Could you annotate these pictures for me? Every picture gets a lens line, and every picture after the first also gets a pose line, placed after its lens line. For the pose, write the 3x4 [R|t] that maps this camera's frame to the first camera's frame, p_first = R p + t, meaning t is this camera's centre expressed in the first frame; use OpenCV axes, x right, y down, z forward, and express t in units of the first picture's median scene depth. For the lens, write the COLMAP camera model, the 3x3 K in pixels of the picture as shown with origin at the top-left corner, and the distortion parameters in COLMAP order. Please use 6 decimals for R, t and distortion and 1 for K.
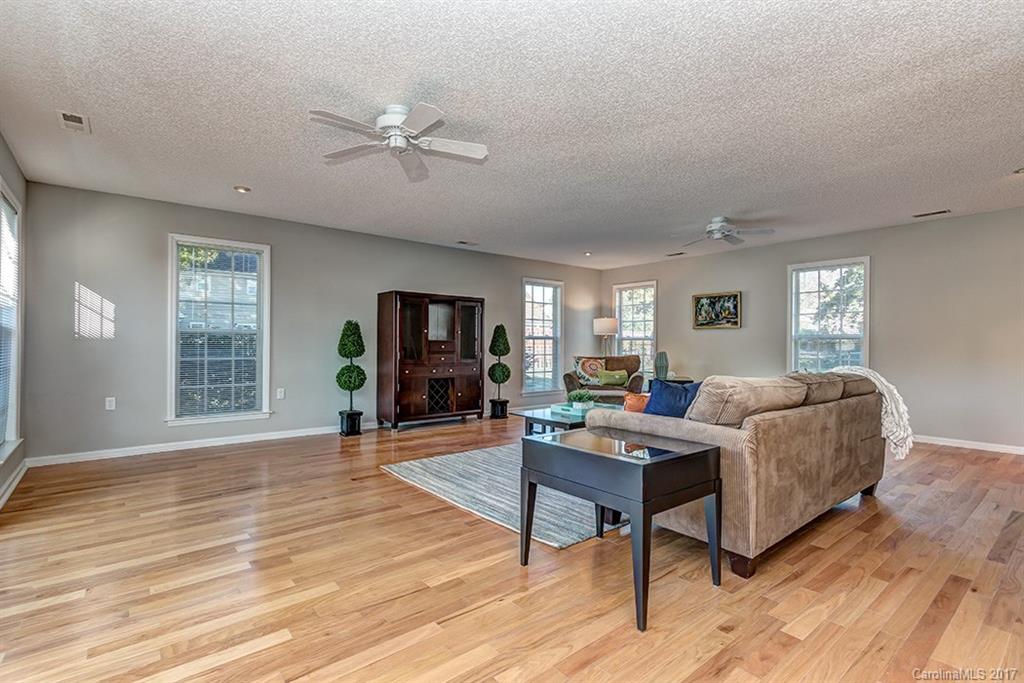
lens RADIAL K [[470.6, 0, 508.4], [0, 470.6, 339.7], [0, 0, 1]] dist [-0.001829, 0.001186]
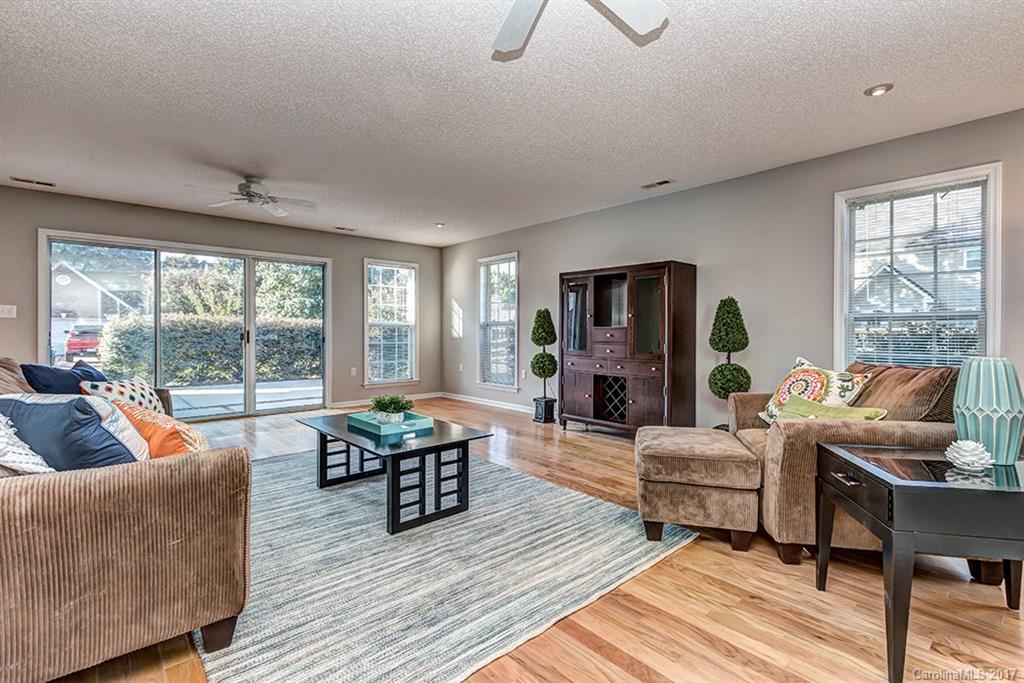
lens RADIAL K [[470.6, 0, 516.1], [0, 470.6, 342.3], [0, 0, 1]] dist [-0.001829, 0.001186]
pose [[0.053243, 0.003833, -0.998574, 0.597889], [-0.006371, 0.999974, 0.003498, 0.024286], [0.998561, 0.006176, 0.053266, 0.766026]]
